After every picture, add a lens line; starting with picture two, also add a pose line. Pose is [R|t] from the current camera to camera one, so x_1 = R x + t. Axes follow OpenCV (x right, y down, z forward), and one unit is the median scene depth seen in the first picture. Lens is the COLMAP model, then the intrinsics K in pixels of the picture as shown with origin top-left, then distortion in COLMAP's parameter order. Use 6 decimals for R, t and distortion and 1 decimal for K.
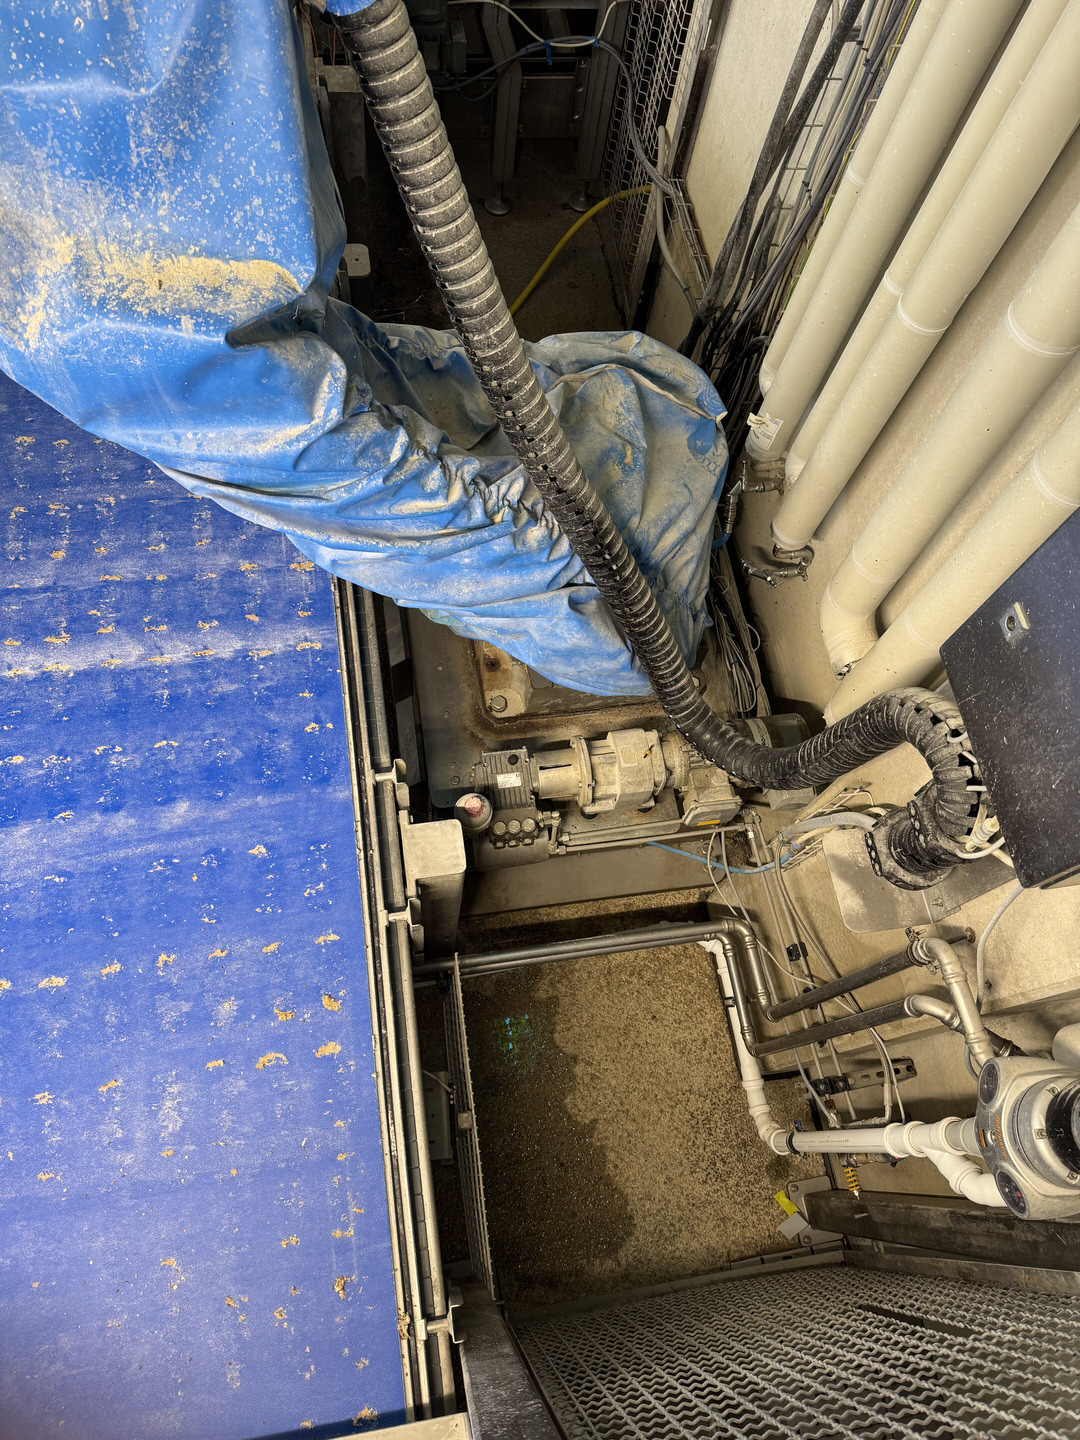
lens RADIAL K [[1001.7, 0, 531.4], [0, 1001.7, 727.6], [0, 0, 1]] dist [0.110895, -0.179376]
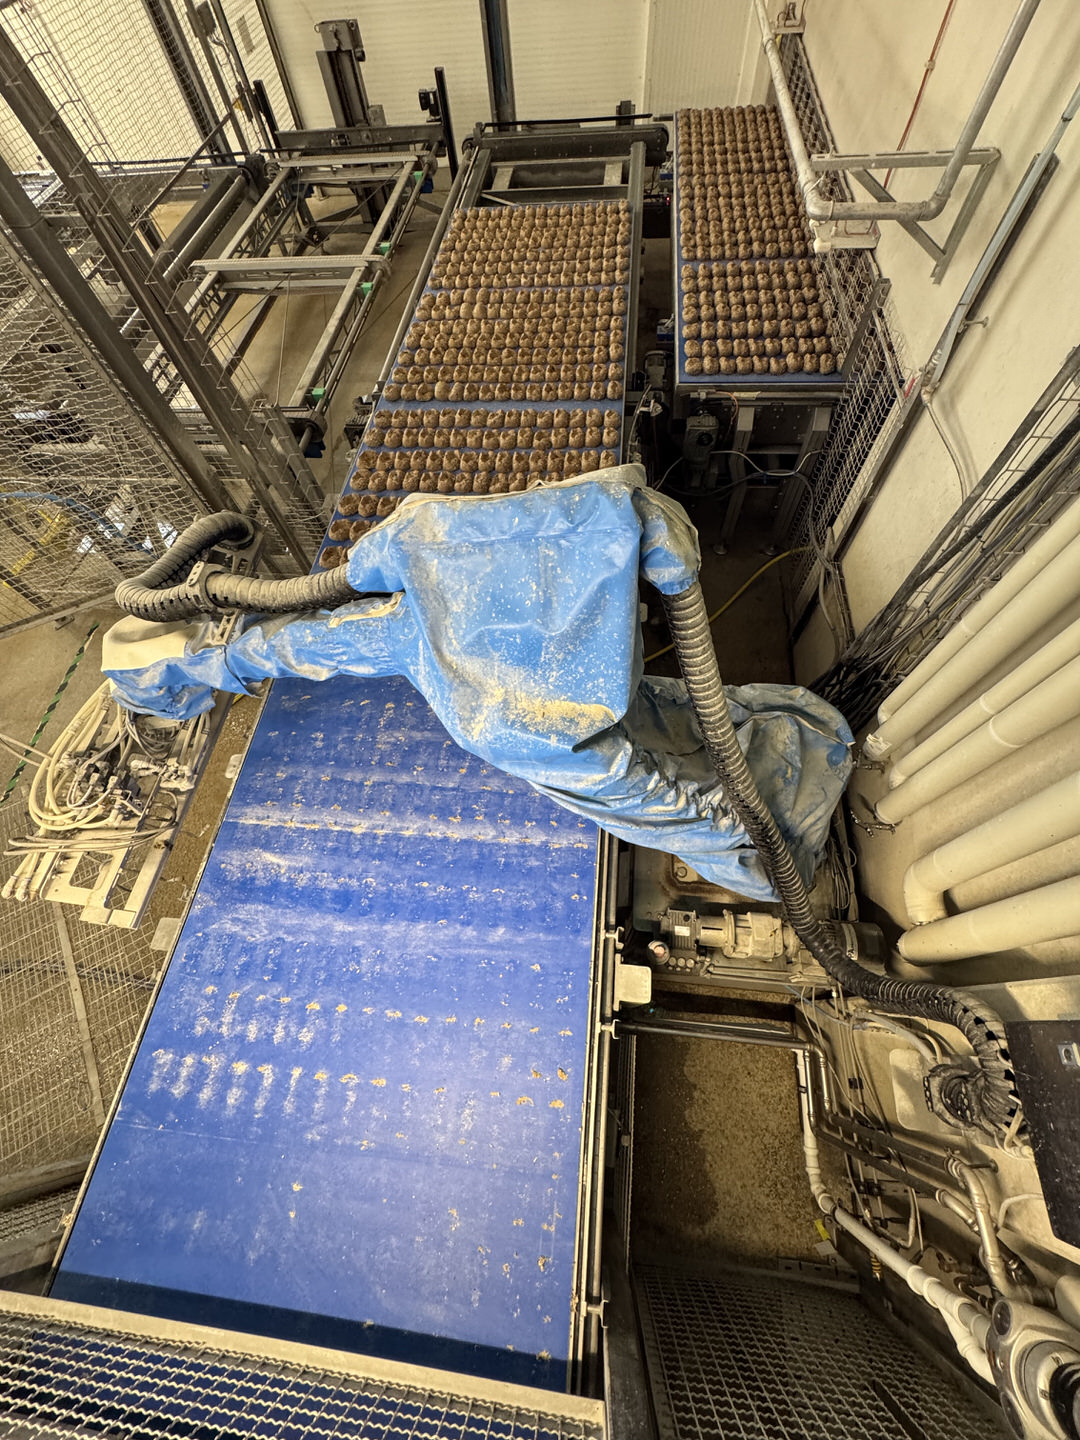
lens RADIAL K [[571.0, 0, 540.0], [0, 571.0, 720.0], [0, 0, 1]] dist [-0.001913, 0.000165]
pose [[0.953472, 0.147890, -0.262716, -0.061334], [-0.168415, 0.984051, -0.057276, -0.240504], [0.250056, 0.098856, 0.963172, -0.009281]]
